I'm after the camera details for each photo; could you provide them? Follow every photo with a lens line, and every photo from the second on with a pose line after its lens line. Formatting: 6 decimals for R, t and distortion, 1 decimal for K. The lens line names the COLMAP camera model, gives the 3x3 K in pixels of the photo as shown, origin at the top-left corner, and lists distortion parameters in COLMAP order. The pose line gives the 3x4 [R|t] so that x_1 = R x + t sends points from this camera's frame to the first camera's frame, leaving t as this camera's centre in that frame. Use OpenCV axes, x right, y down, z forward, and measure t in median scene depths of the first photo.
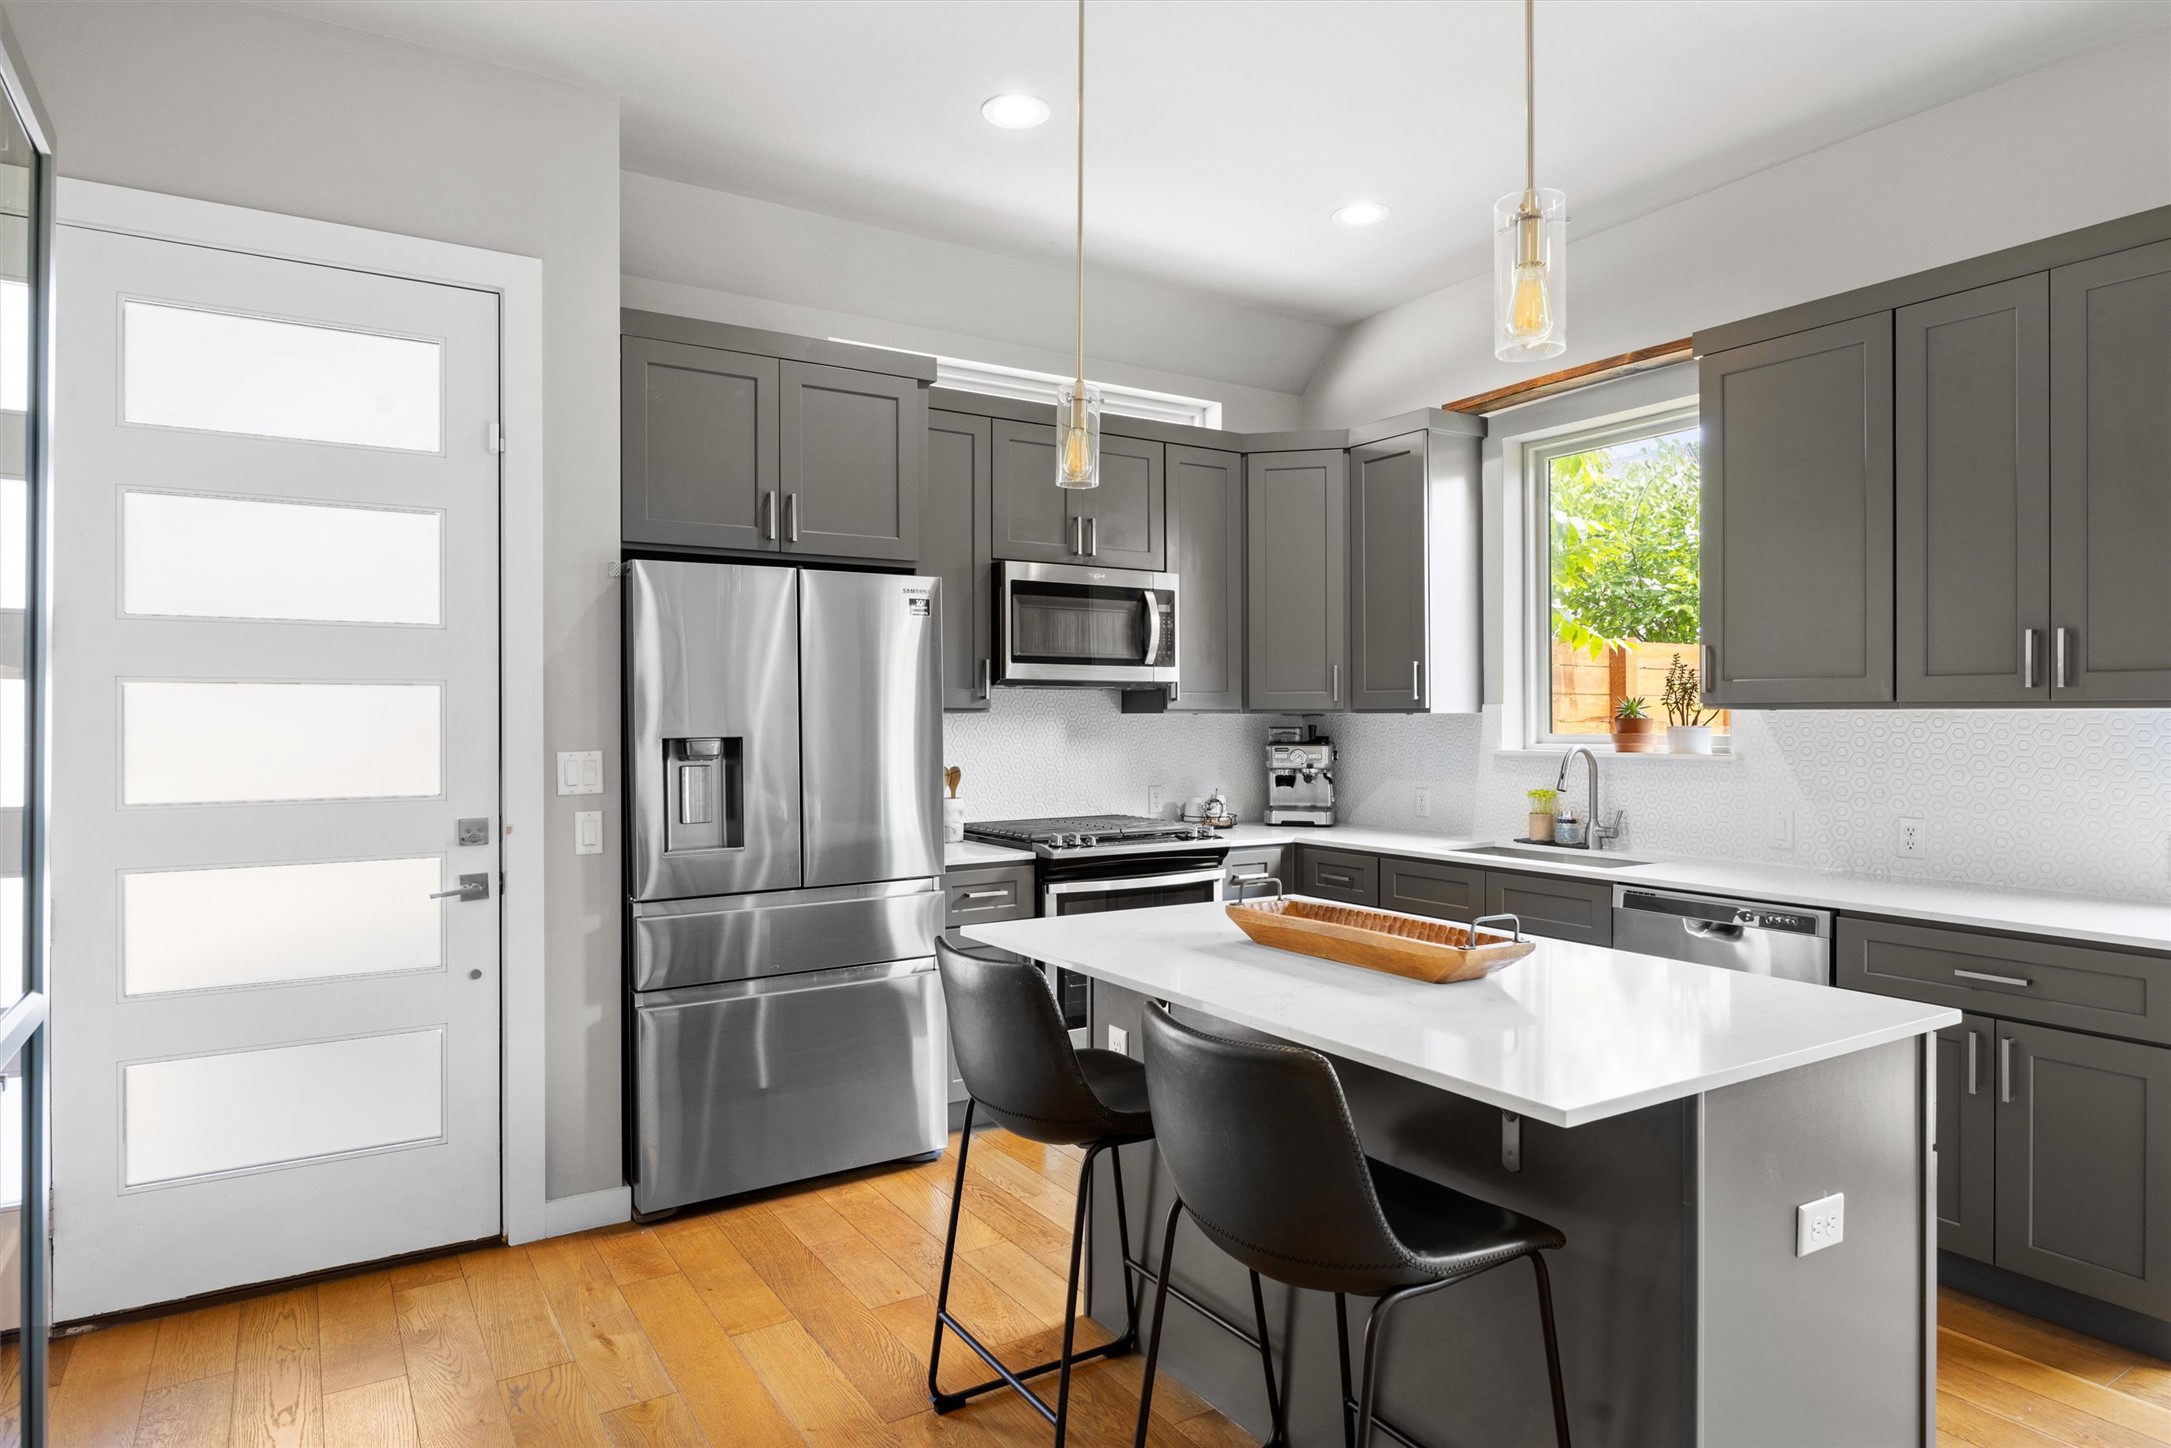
lens RADIAL K [[1300.2, 0, 1048.9], [0, 1300.2, 716.5], [0, 0, 1]] dist [-0.003912, -0.000545]
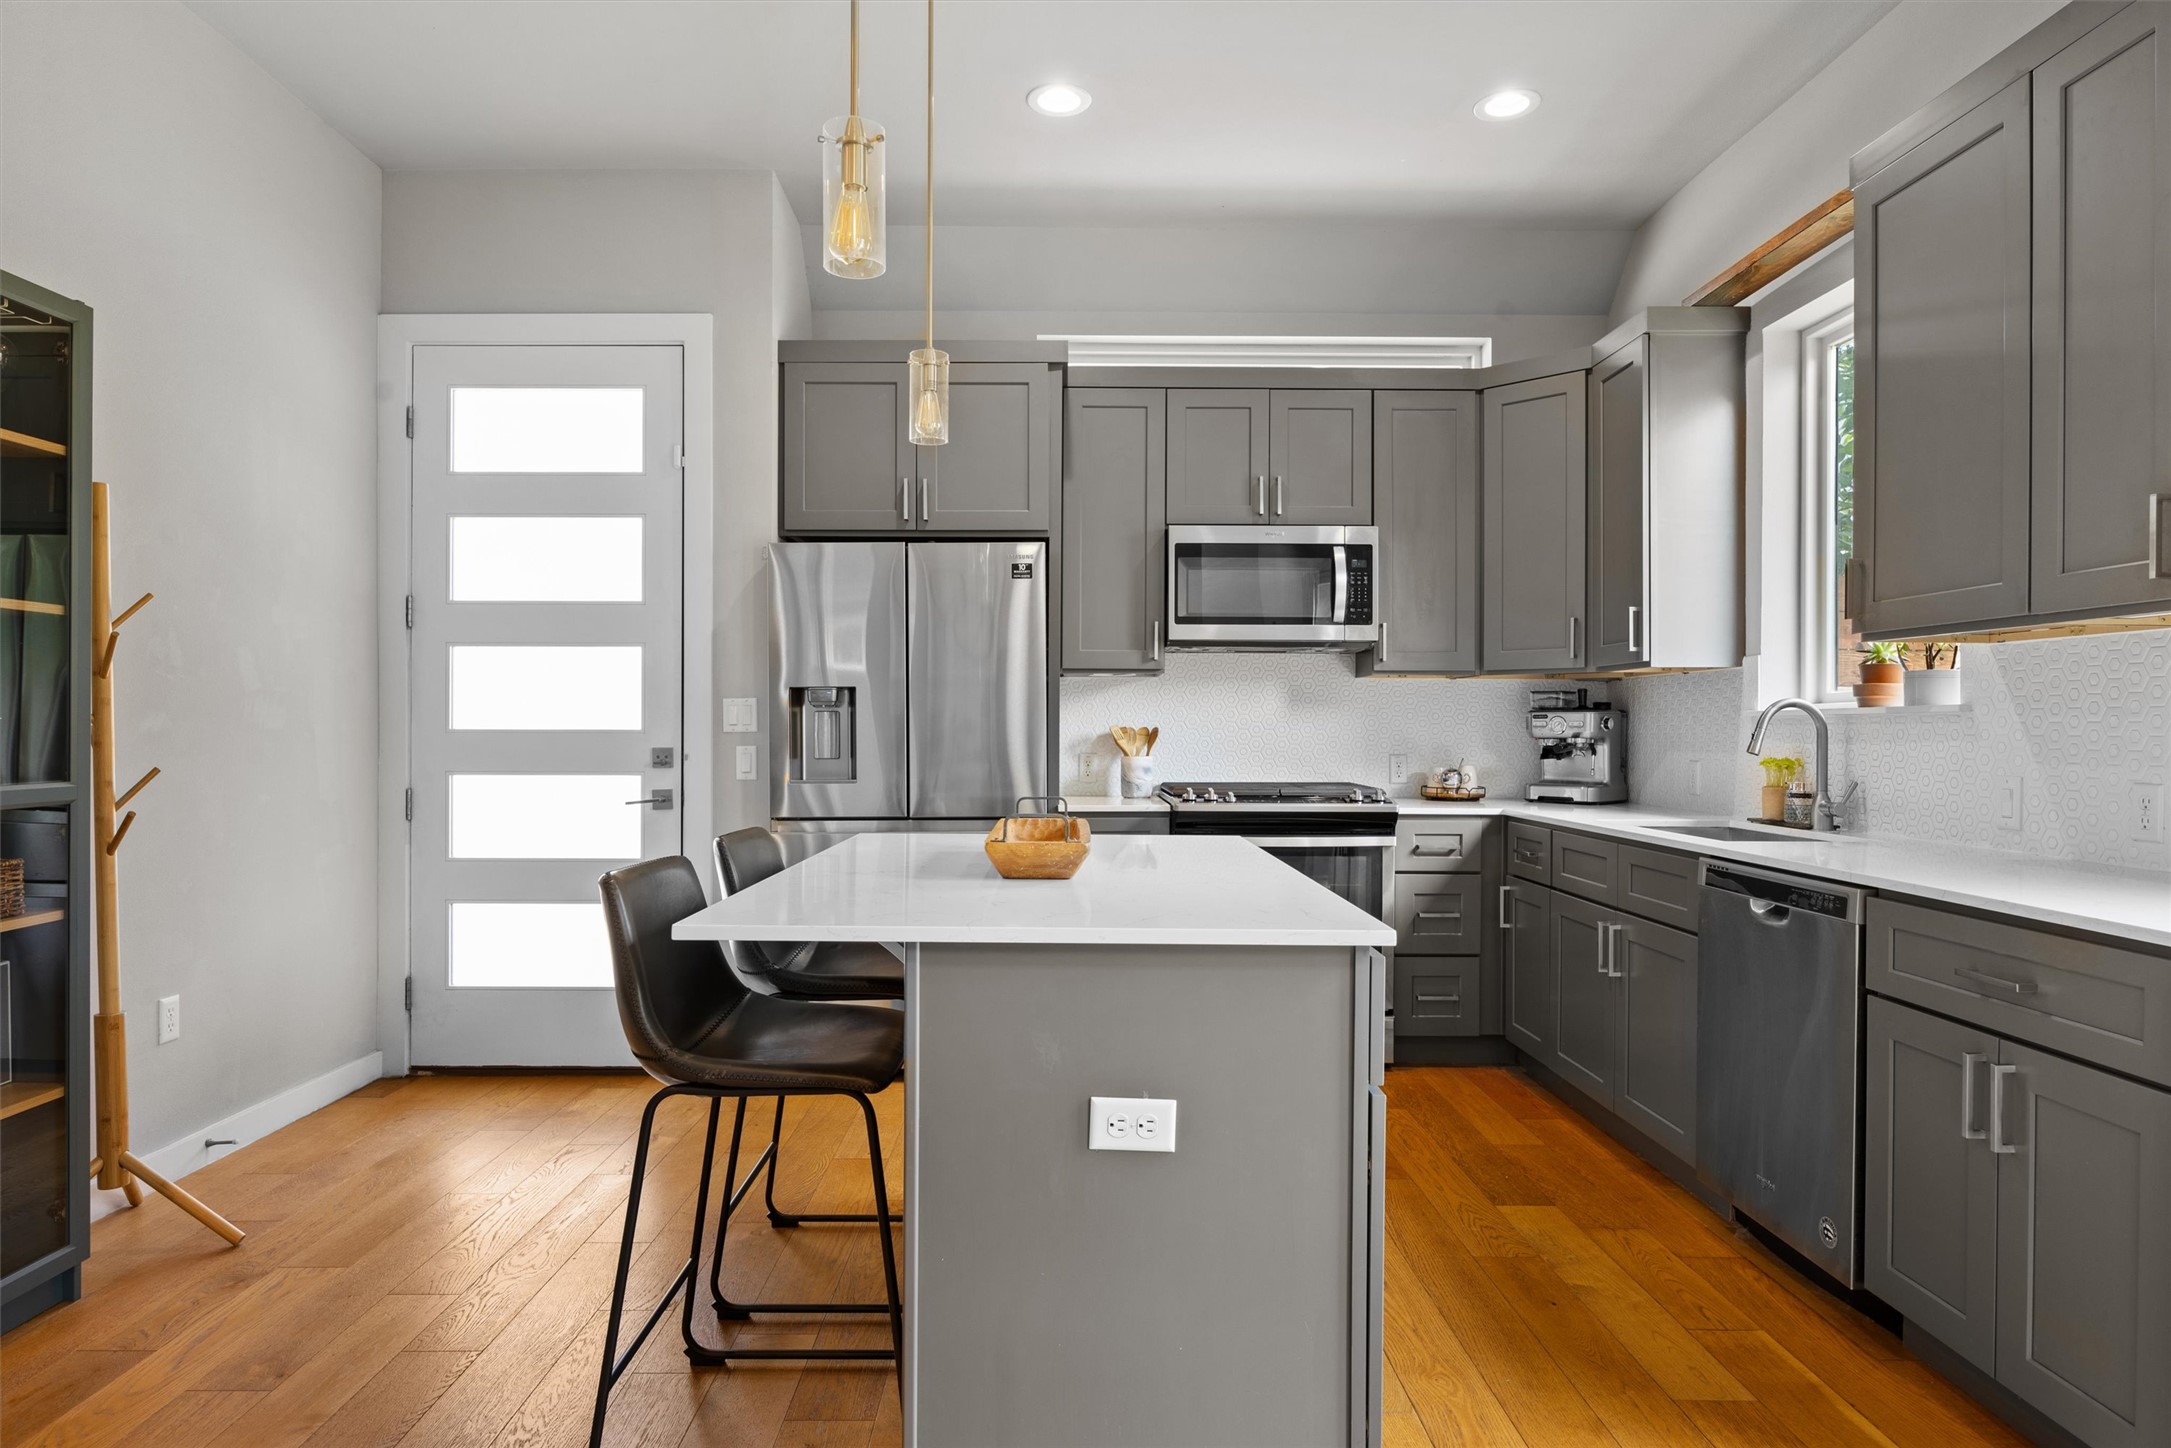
lens RADIAL K [[1300.2, 0, 1024.2], [0, 1300.2, 732.9], [0, 0, 1]] dist [-0.003912, -0.000545]
pose [[0.839759, 0.007955, -0.542902, 0.440989], [-0.006492, 0.999968, 0.004611, 0.042036], [0.542921, -0.000348, 0.839784, 0.069496]]
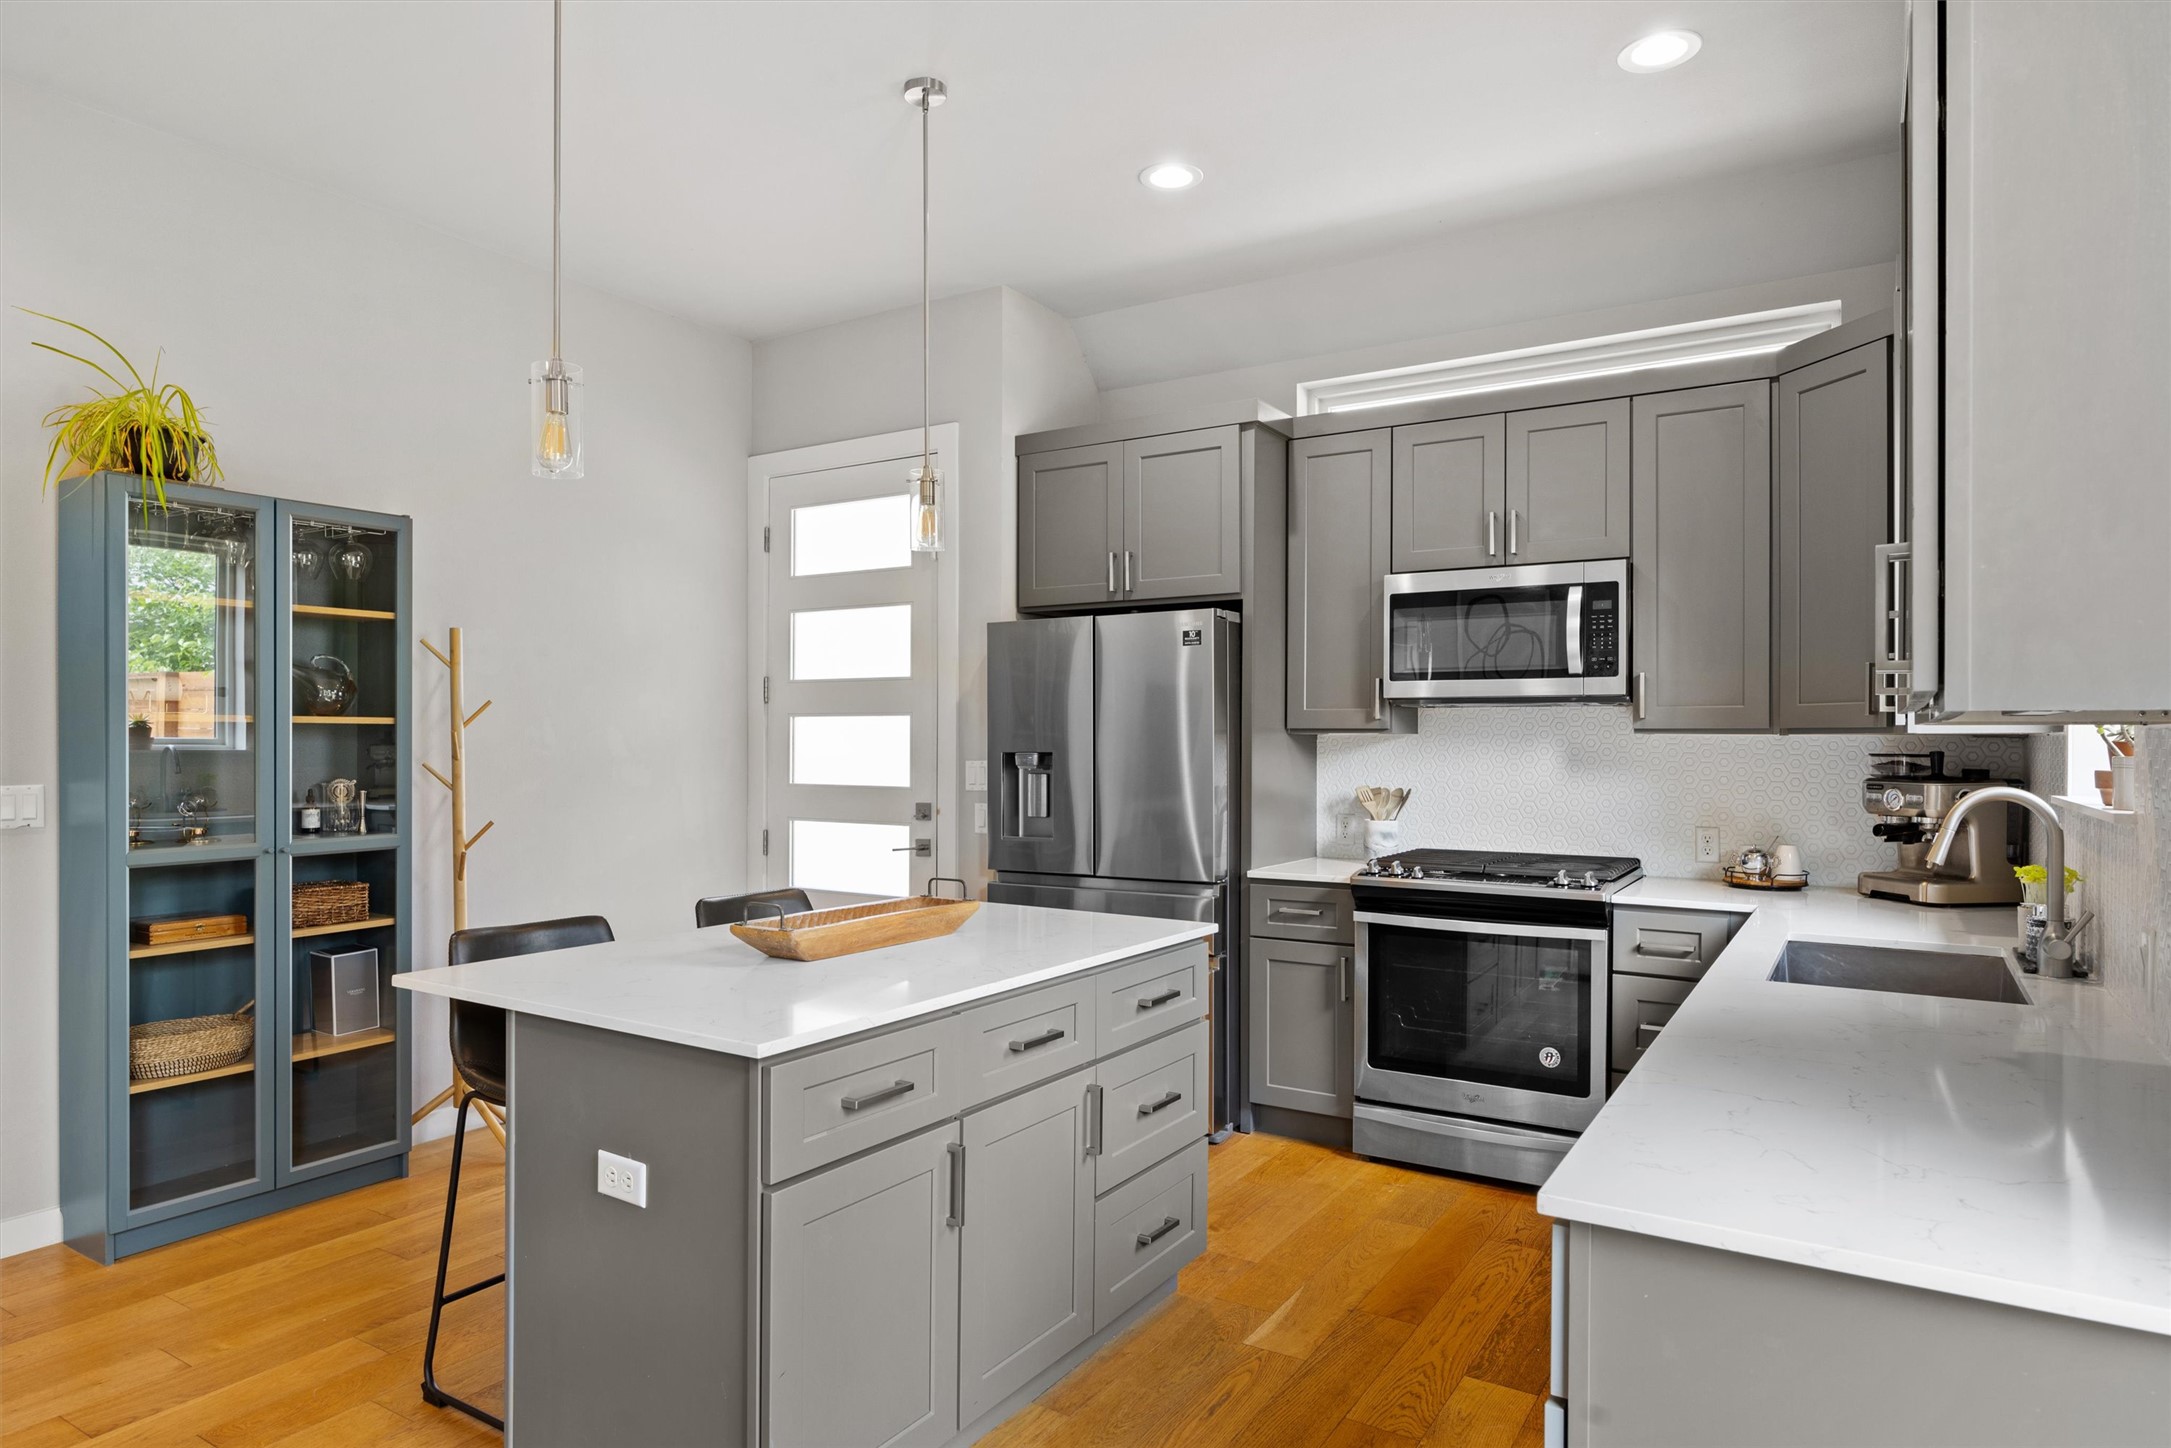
lens RADIAL K [[1291.7, 0, 1009.7], [0, 1291.7, 747.0], [0, 0, 1]] dist [-0.002590, -0.001858]
pose [[0.401183, 0.008623, -0.915957, 0.747520], [-0.003594, 0.999963, 0.007839, 0.000771], [0.915991, 0.000147, 0.401199, 0.367900]]
